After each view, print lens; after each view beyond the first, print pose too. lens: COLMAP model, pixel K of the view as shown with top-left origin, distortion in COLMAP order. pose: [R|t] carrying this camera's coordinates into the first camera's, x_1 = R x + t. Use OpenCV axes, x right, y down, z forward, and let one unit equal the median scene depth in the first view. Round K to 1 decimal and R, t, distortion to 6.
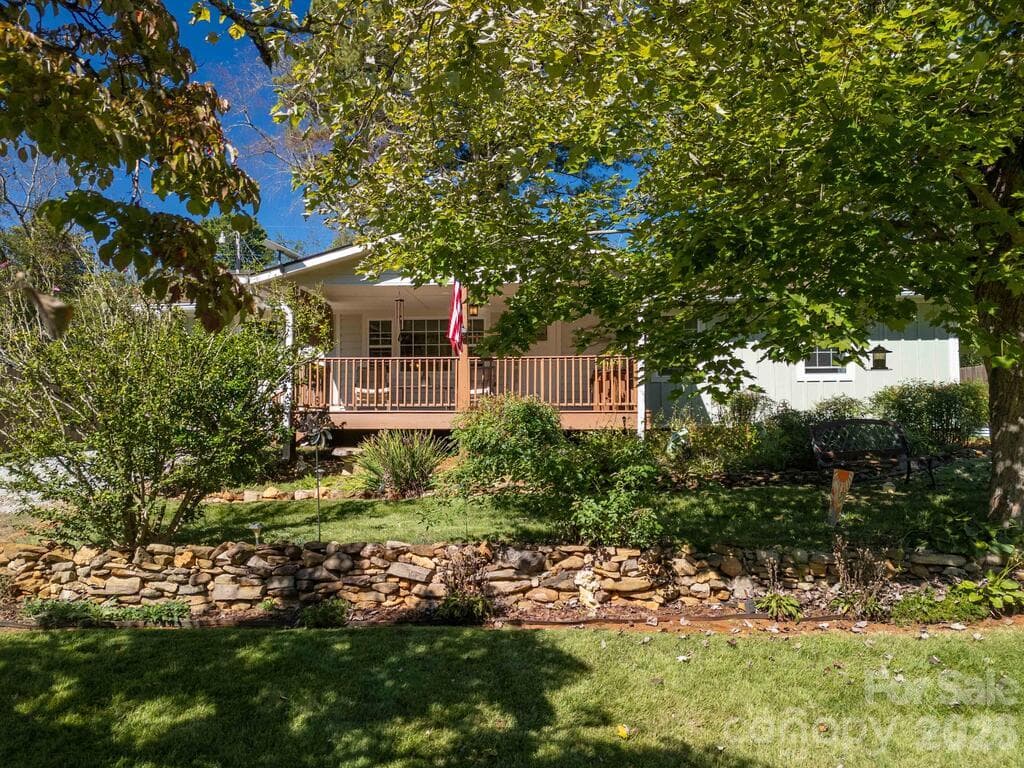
lens RADIAL K [[747.8, 0, 508.9], [0, 747.8, 375.2], [0, 0, 1]] dist [0.033607, -0.006305]
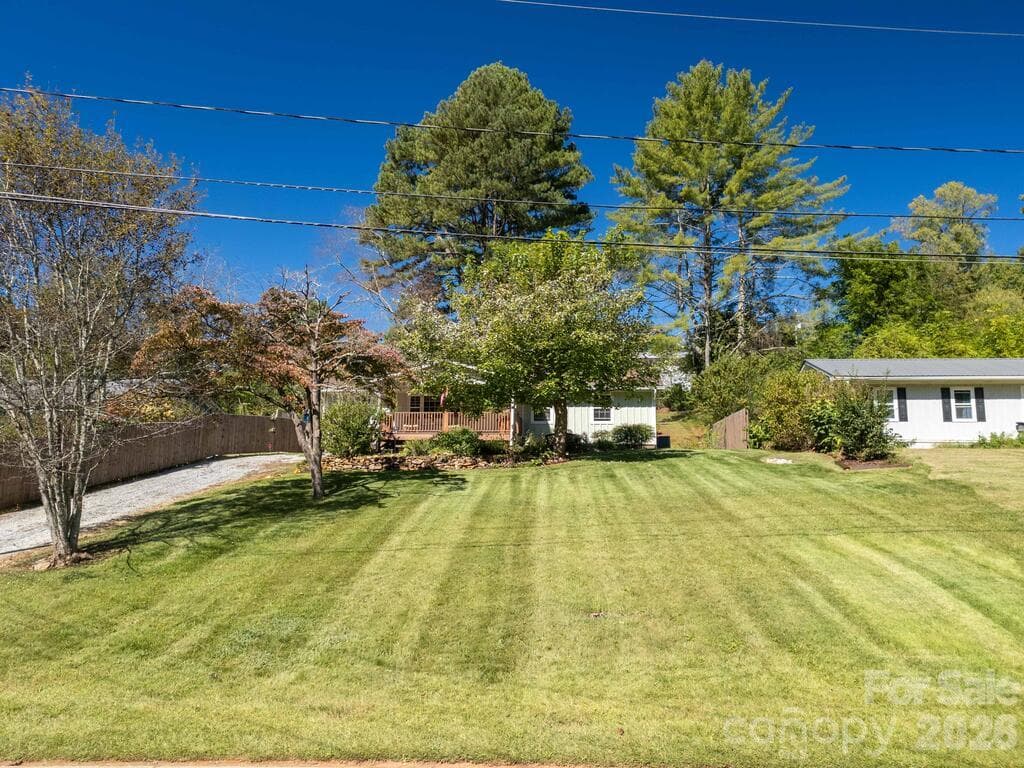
lens RADIAL K [[747.8, 0, 508.9], [0, 747.8, 375.2], [0, 0, 1]] dist [0.033607, -0.006305]
pose [[0.997961, 0.003802, -0.063715, 0.511832], [-0.008673, 0.997044, -0.076345, 0.071544], [0.063236, 0.076742, 0.995044, -2.503453]]
